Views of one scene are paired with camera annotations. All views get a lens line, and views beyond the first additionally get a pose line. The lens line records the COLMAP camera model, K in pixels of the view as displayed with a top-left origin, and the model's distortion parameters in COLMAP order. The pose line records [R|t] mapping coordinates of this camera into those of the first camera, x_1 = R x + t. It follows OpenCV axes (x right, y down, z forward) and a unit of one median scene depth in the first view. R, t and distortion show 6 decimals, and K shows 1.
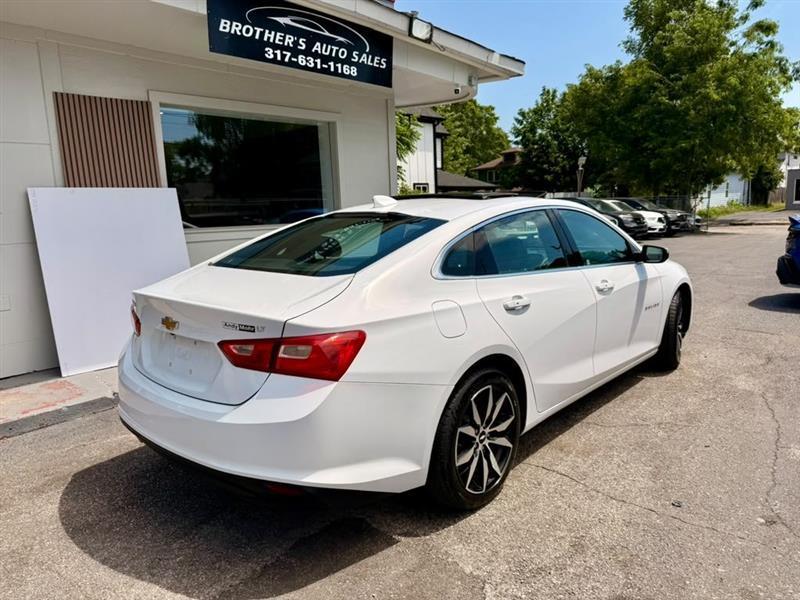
lens RADIAL K [[523.4, 0, 403.5], [0, 523.4, 295.4], [0, 0, 1]] dist [-0.004943, -0.003442]
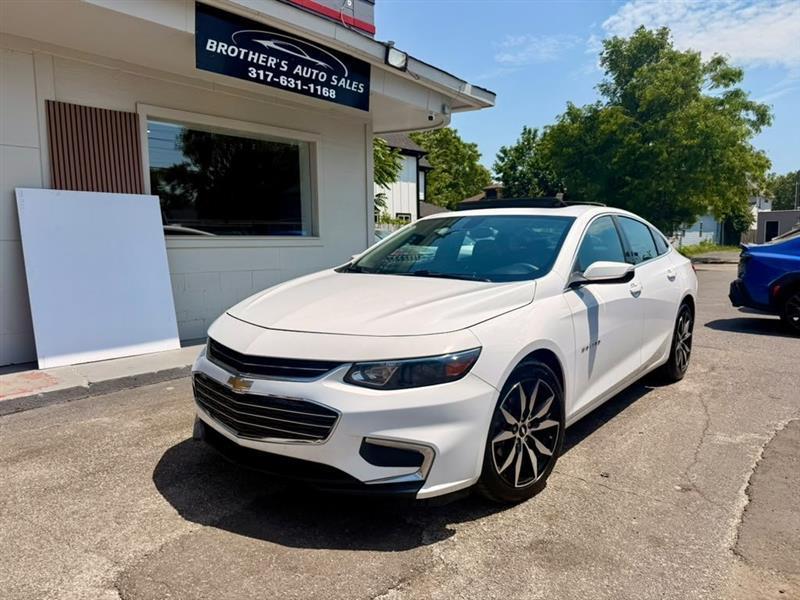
lens RADIAL K [[522.5, 0, 400.4], [0, 522.5, 301.9], [0, 0, 1]] dist [-0.001641, -0.005693]
pose [[0.999328, 0.024556, 0.027225, 0.026445], [-0.023156, 0.998451, -0.050585, 0.049616], [-0.028425, 0.049920, 0.998349, -0.050728]]
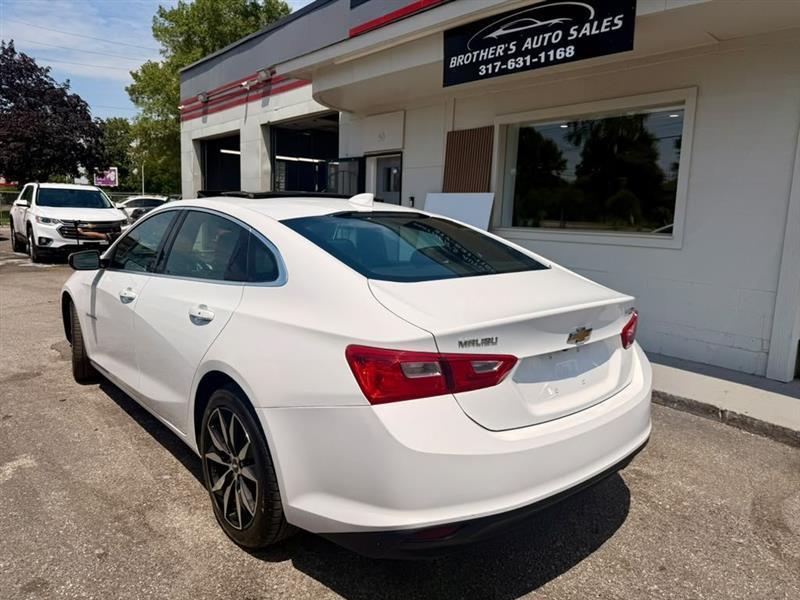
lens RADIAL K [[550.8, 0, 403.5], [0, 550.8, 296.7], [0, 0, 1]] dist [-0.006038, -0.001719]
pose [[-0.095289, 0.177588, -0.979481, 0.911802], [-0.203533, 0.959695, 0.193802, -0.182428], [0.974420, 0.217824, -0.055303, 0.935336]]
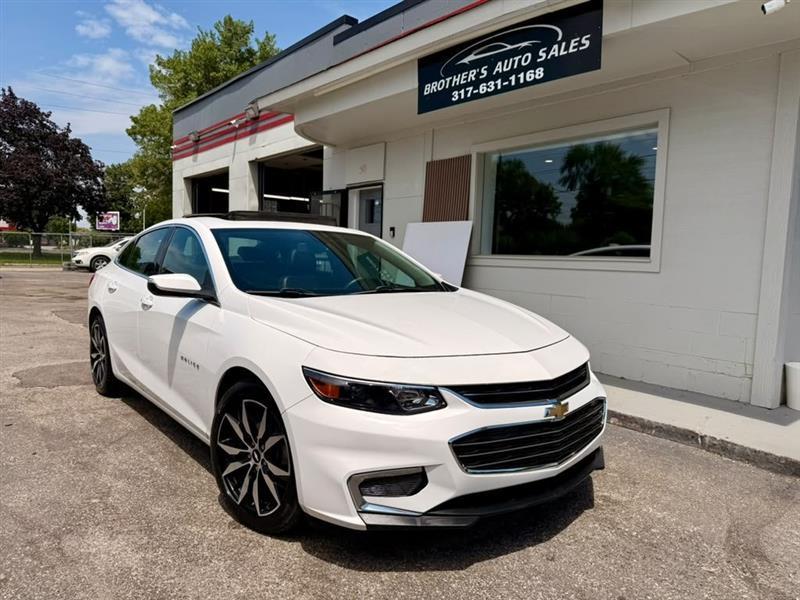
lens RADIAL K [[549.1, 0, 398.3], [0, 549.1, 305.1], [0, 0, 1]] dist [0.000180, -0.007902]
pose [[-0.102646, 0.115554, -0.987983, 0.881238], [-0.201439, 0.970236, 0.134406, -0.155765], [0.974108, 0.212815, -0.076314, 0.990503]]
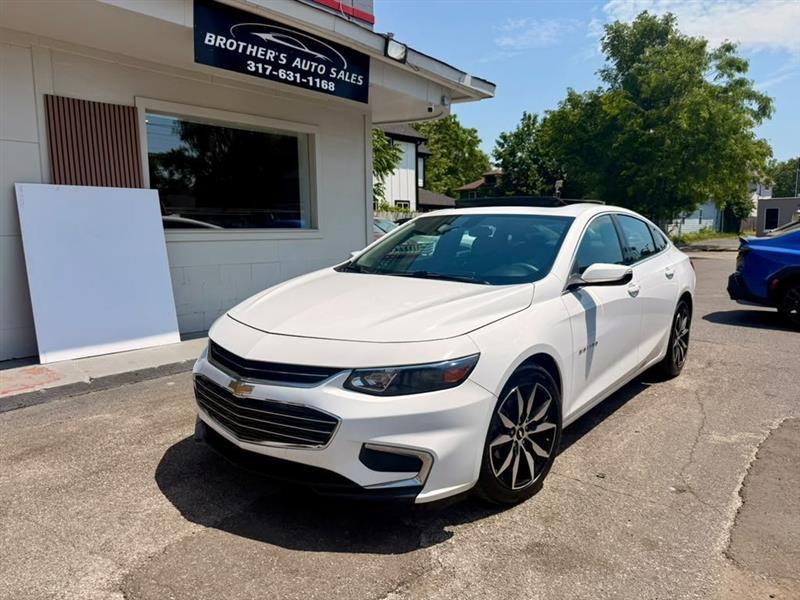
lens RADIAL K [[523.0, 0, 398.5], [0, 523.0, 298.1], [0, 0, 1]] dist [-0.002769, -0.005456]
pose [[0.999290, 0.026350, 0.026921, 0.025293], [-0.025524, 0.999206, -0.030595, 0.032367], [-0.027706, 0.029886, 0.999169, -0.055776]]
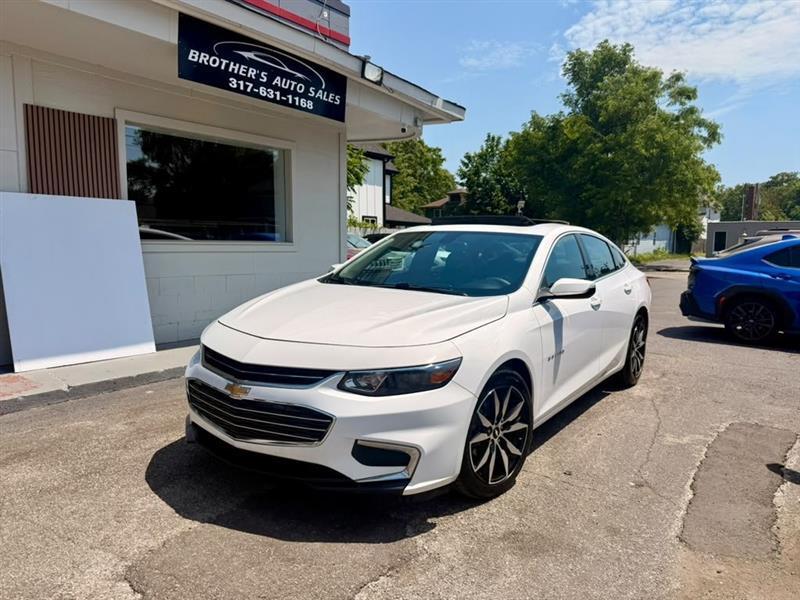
lens RADIAL K [[521.7, 0, 396.3], [0, 521.7, 304.4], [0, 0, 1]] dist [0.002132, -0.010572]
pose [[0.995130, 0.037562, 0.091137, 0.001140], [-0.033006, 0.998154, -0.050991, 0.041226], [-0.092884, 0.047735, 0.994532, -0.090721]]
